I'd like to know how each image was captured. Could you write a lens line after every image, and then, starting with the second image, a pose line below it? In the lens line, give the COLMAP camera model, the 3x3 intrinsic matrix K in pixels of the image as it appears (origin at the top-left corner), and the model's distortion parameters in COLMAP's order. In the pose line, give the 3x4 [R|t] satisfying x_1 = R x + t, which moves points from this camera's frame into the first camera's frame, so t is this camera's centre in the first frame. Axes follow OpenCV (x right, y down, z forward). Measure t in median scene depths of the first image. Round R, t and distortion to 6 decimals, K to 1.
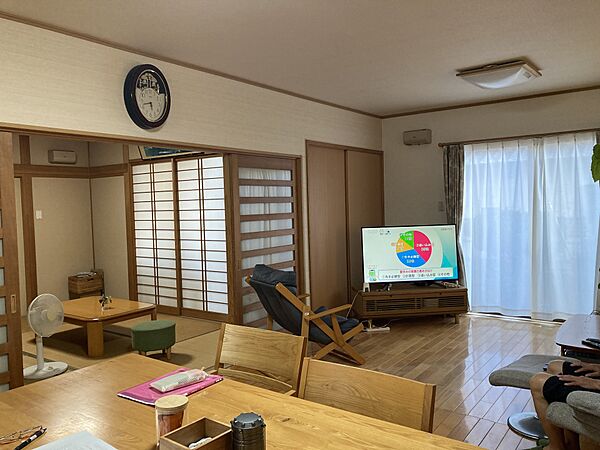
lens RADIAL K [[495.4, 0, 300.6], [0, 495.4, 221.0], [0, 0, 1]] dist [0.002829, -0.015283]
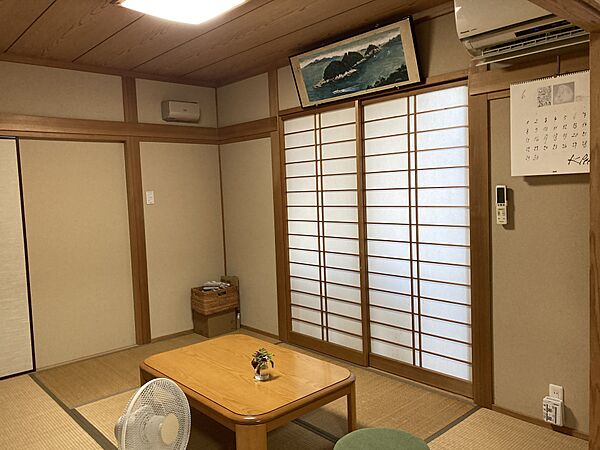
lens RADIAL K [[495.4, 0, 300.6], [0, 495.4, 227.2], [0, 0, 1]] dist [0.002829, -0.015283]
pose [[0.978018, 0.012098, -0.208169, -0.189558], [-0.002678, 0.998962, 0.045475, -0.003460], [0.208503, -0.043918, 0.977035, 0.387529]]
